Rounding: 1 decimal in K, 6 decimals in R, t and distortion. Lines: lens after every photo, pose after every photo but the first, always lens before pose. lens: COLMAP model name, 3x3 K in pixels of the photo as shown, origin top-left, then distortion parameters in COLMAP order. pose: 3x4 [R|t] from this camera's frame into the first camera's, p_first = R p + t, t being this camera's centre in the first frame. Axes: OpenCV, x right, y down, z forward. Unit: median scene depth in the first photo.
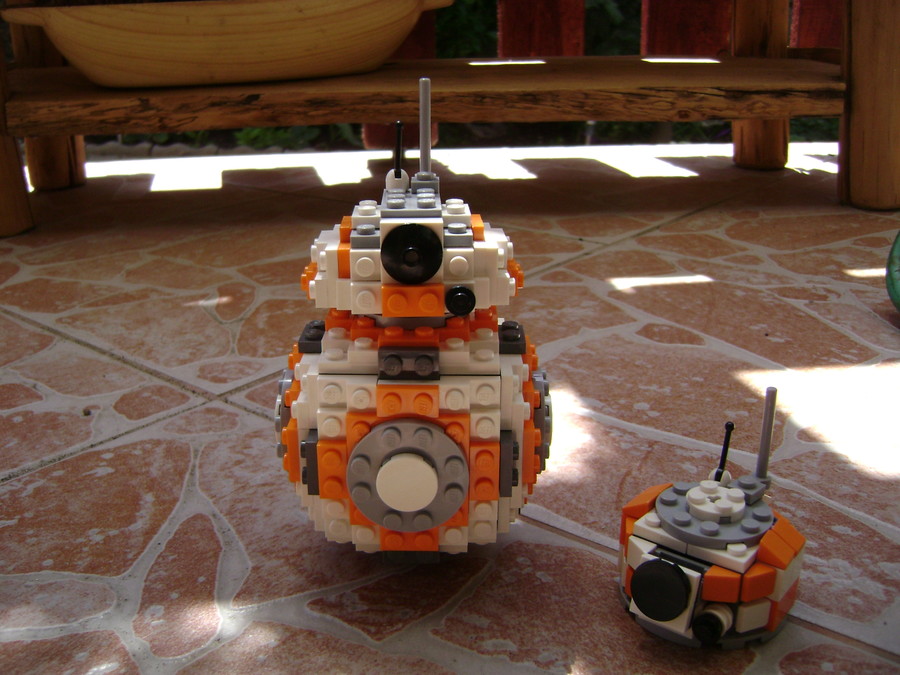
lens RADIAL K [[923.7, 0, 447.3], [0, 923.7, 334.1], [0, 0, 1]] dist [-0.171270, 0.102168]
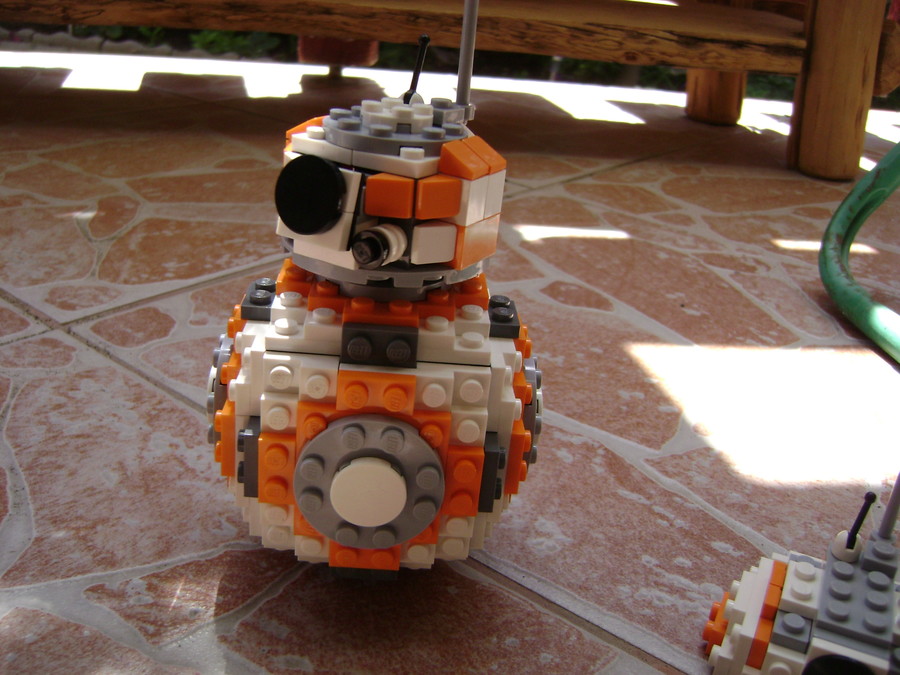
lens RADIAL K [[923.7, 0, 447.3], [0, 923.7, 334.1], [0, 0, 1]] dist [-0.171270, 0.102168]
pose [[0.994807, 0.083237, 0.058580, 0.070773], [-0.087623, 0.993191, 0.076766, -0.022595], [-0.051791, -0.081500, 0.995327, 0.100045]]
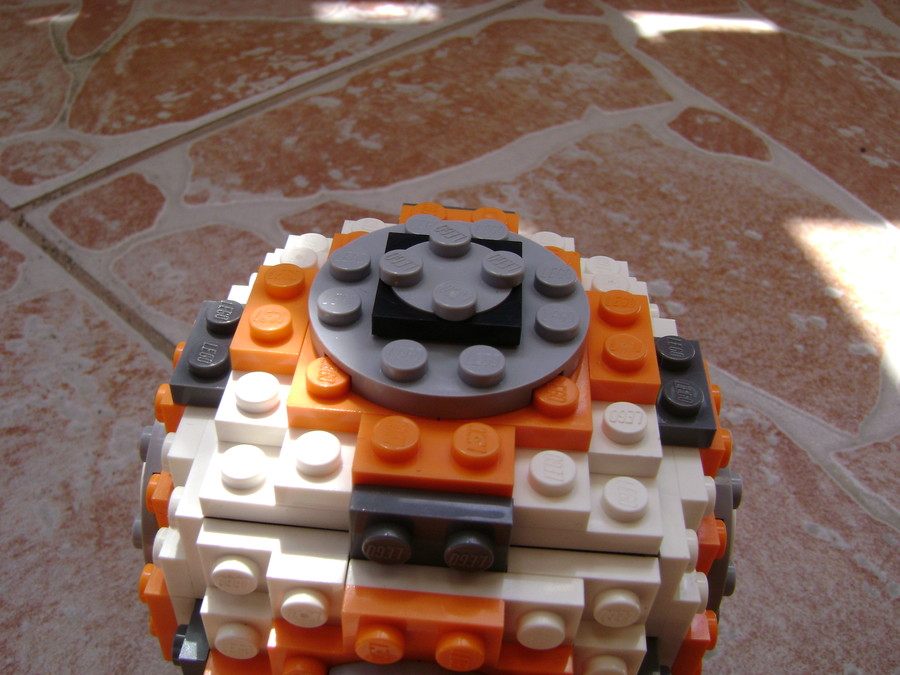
lens RADIAL K [[916.3, 0, 446.5], [0, 916.3, 336.8], [0, 0, 1]] dist [-0.180573, 0.102627]
pose [[0.997161, 0.075274, -0.002121, 0.064821], [-0.069033, 0.925014, 0.373608, -0.100843], [0.030085, -0.372401, 0.927584, 0.372633]]
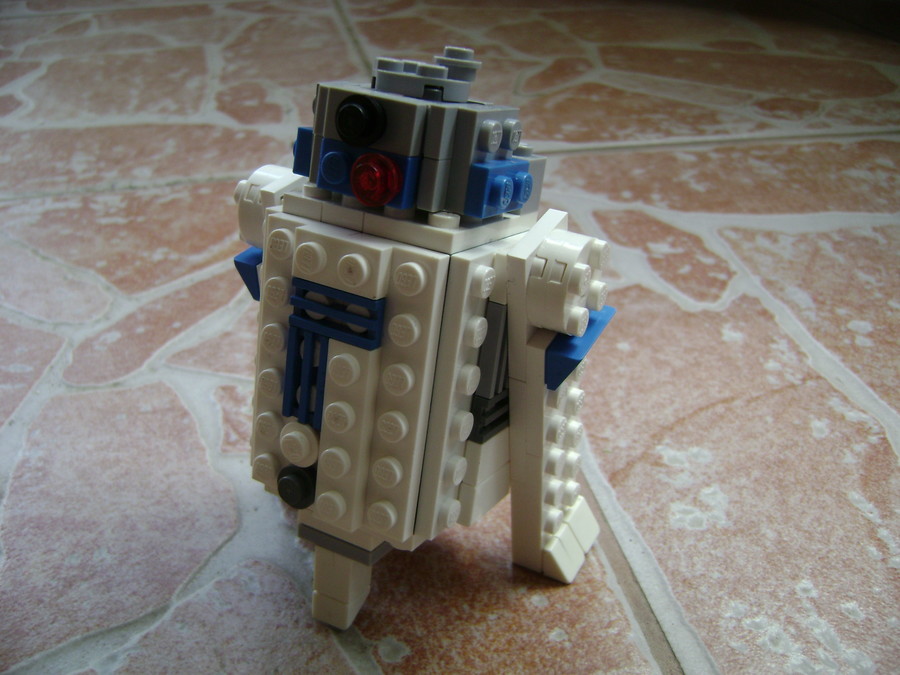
lens RADIAL K [[922.6, 0, 451.7], [0, 922.6, 327.8], [0, 0, 1]] dist [-0.180539, 0.104785]
pose [[0.785757, 0.338289, -0.517829, 0.289660], [-0.220279, 0.935342, 0.276789, -0.035753], [0.577981, -0.103422, 0.809470, 0.246415]]
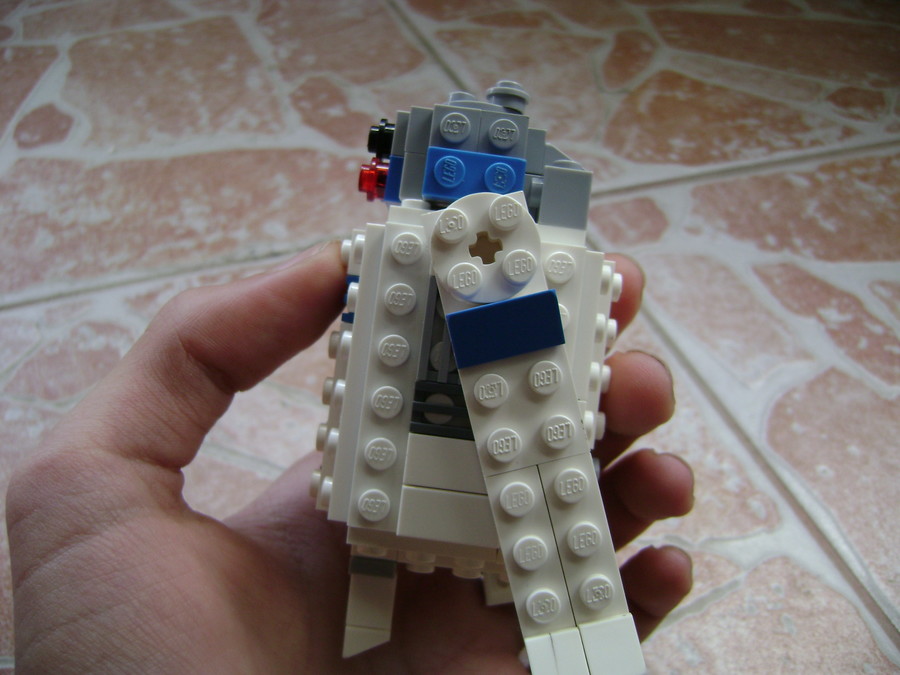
lens RADIAL K [[916.3, 0, 446.5], [0, 916.3, 336.8], [0, 0, 1]] dist [-0.180573, 0.102627]
pose [[0.867877, 0.374365, -0.326559, -0.003471], [-0.219326, 0.878563, 0.424290, -0.162578], [0.445742, -0.296609, 0.844593, 0.145241]]
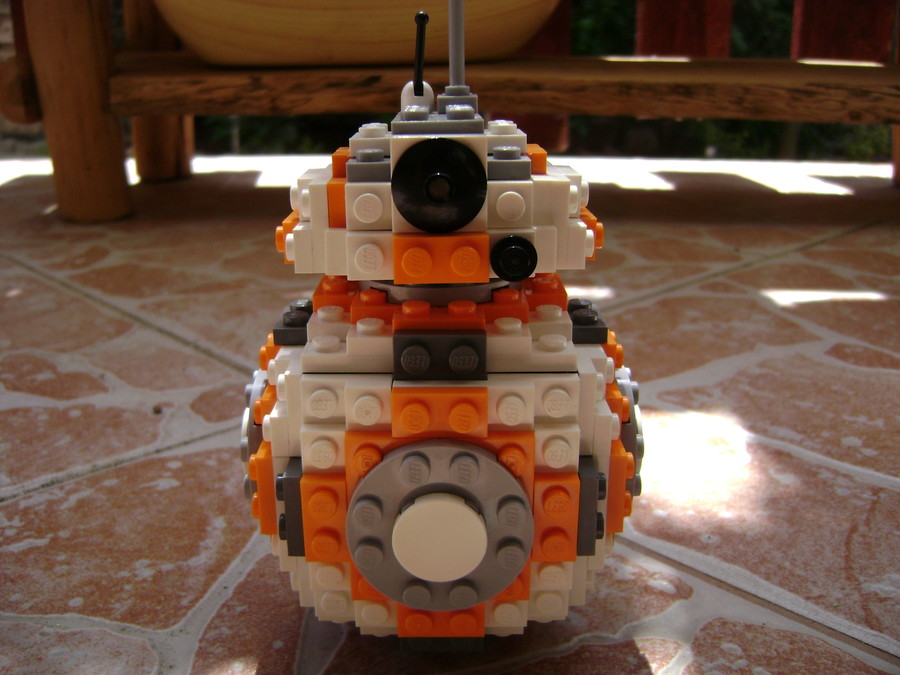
lens RADIAL K [[918.5, 0, 450.0], [0, 918.5, 337.5], [0, 0, 1]] dist [-0.176359, 0.098692]
pose [[0.992882, 0.049941, -0.108125, -0.045449], [-0.052900, 0.998295, -0.024667, 0.024498], [0.106709, 0.030211, 0.993831, 0.190576]]
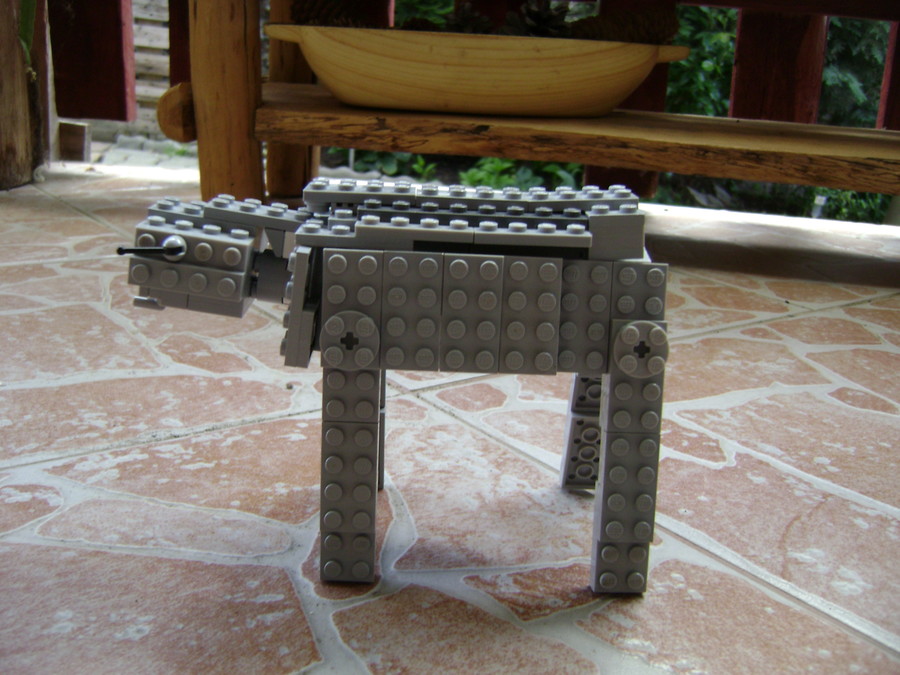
lens RADIAL K [[923.7, 0, 447.3], [0, 923.7, 334.1], [0, 0, 1]] dist [-0.171270, 0.102168]
pose [[0.966924, 0.133512, -0.217332, 0.011854], [-0.145909, 0.988408, -0.041958, 0.039548], [0.209211, 0.072281, 0.975196, -0.034591]]
